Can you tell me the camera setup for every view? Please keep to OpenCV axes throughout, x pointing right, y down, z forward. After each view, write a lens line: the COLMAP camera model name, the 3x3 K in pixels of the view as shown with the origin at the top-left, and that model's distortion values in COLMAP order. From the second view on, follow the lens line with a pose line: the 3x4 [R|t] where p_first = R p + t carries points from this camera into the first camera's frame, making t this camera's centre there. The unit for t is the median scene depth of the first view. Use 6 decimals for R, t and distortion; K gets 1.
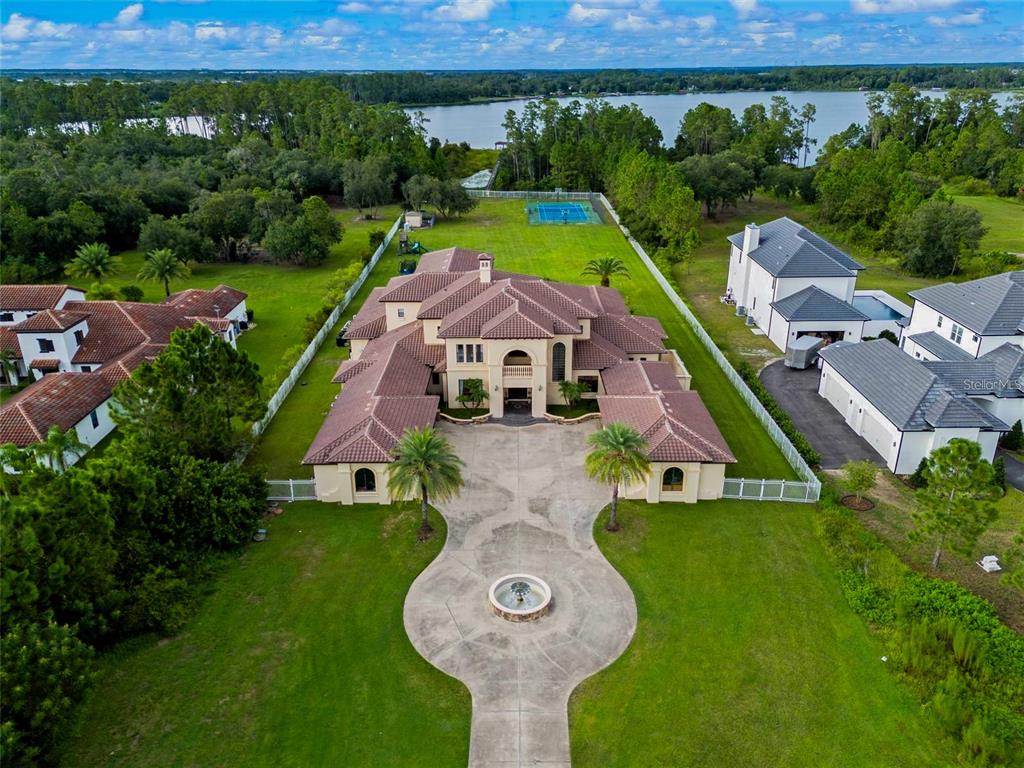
lens RADIAL K [[764.4, 0, 507.9], [0, 764.4, 382.5], [0, 0, 1]] dist [0.073143, -0.065356]
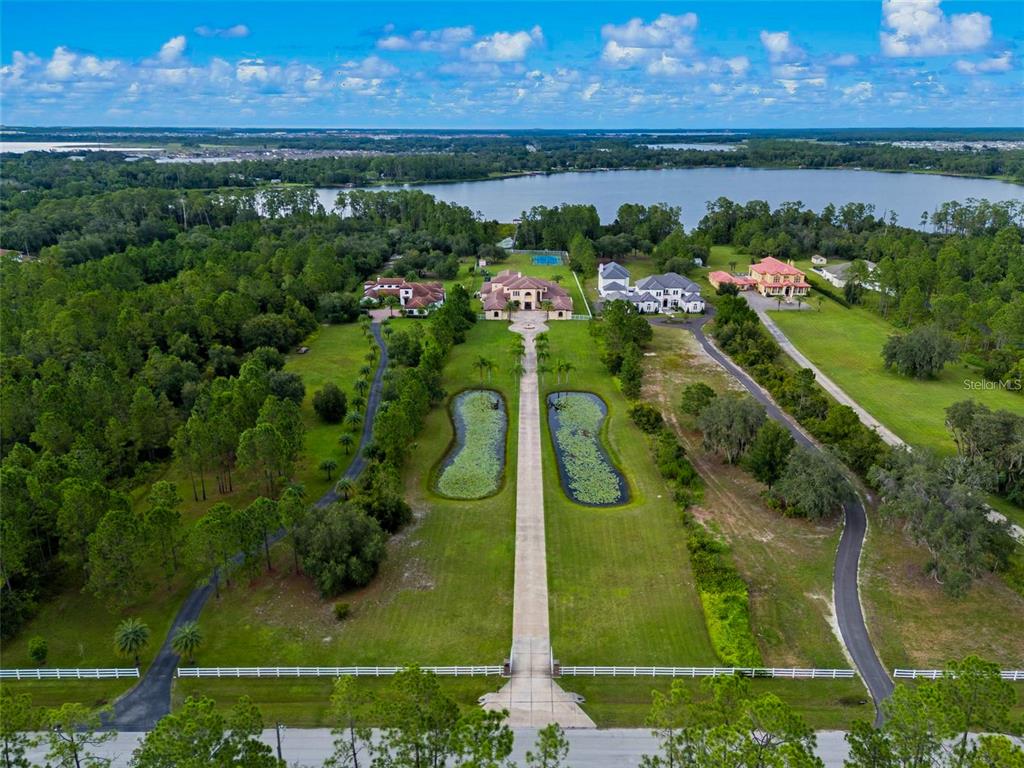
lens RADIAL K [[737.2, 0, 513.0], [0, 737.2, 385.2], [0, 0, 1]] dist [0.075721, -0.082436]
pose [[0.999960, 0.008891, -0.000479, -0.033644], [-0.008904, 0.998508, -0.053870, 0.360731], [-0.000001, 0.053872, 0.998548, -1.575834]]
